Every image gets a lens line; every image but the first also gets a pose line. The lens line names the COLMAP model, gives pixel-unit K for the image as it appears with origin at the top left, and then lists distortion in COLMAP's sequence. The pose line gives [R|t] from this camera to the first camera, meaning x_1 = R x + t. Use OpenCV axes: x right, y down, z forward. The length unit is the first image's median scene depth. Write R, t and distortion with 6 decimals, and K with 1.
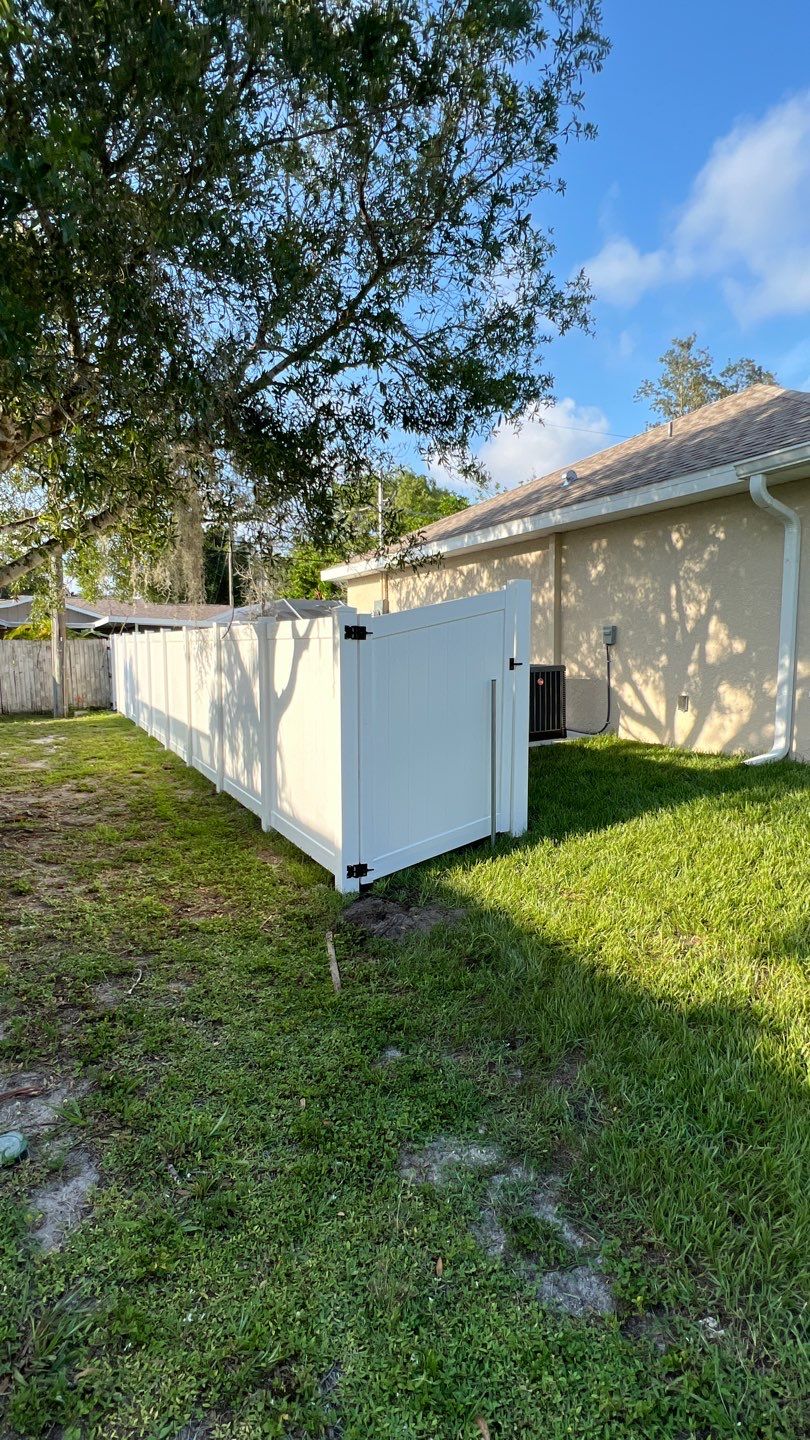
lens RADIAL K [[738.5, 0, 412.5], [0, 738.5, 713.6], [0, 0, 1]] dist [0.004462, 0.001243]
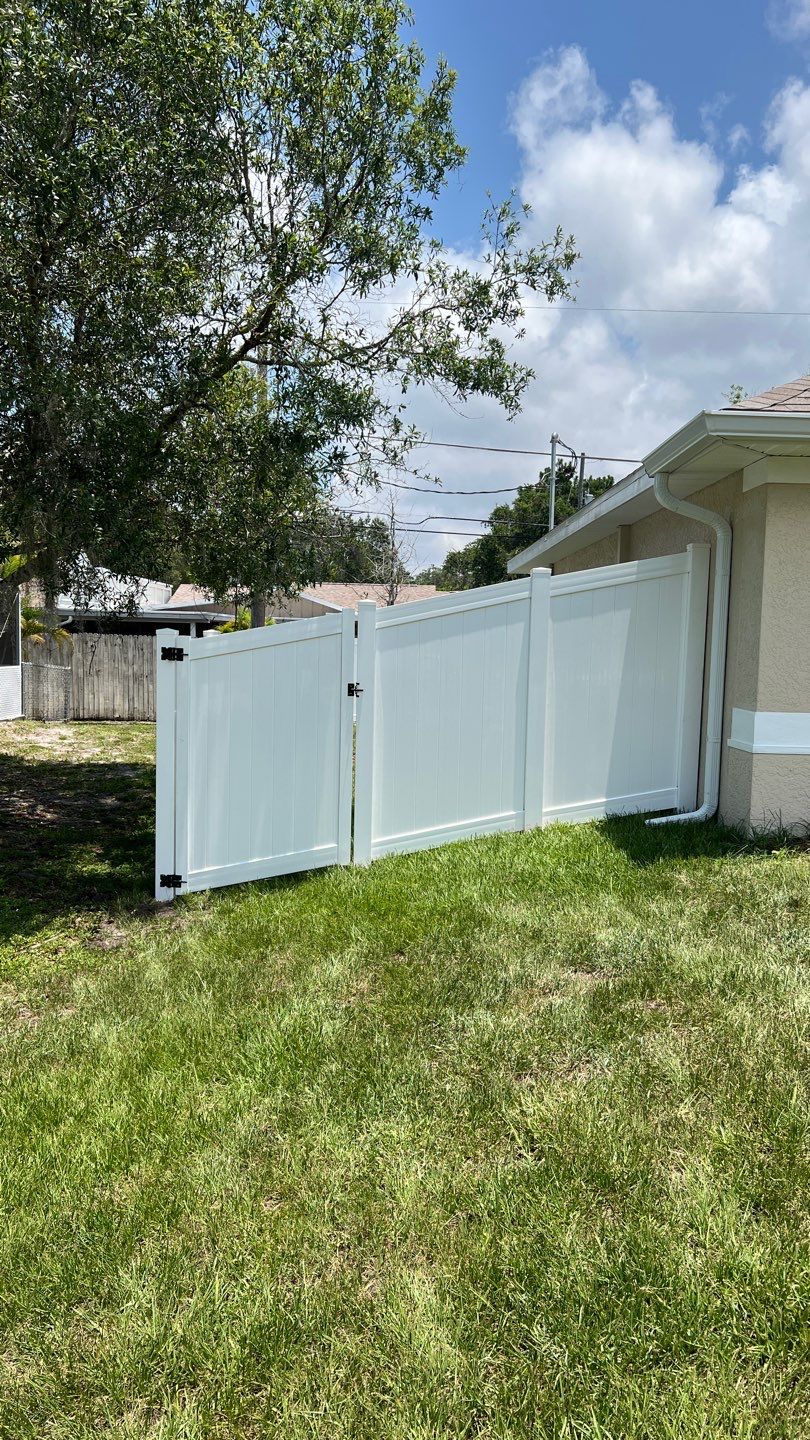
lens RADIAL K [[1084.4, 0, 405.0], [0, 1084.4, 720.0], [0, 0, 1]] dist [0.019442, 0.001125]
pose [[0.901493, 0.053902, -0.429423, 0.621288], [-0.063264, 0.997968, -0.007544, -0.017027], [0.428144, 0.033968, 0.903072, -0.180143]]
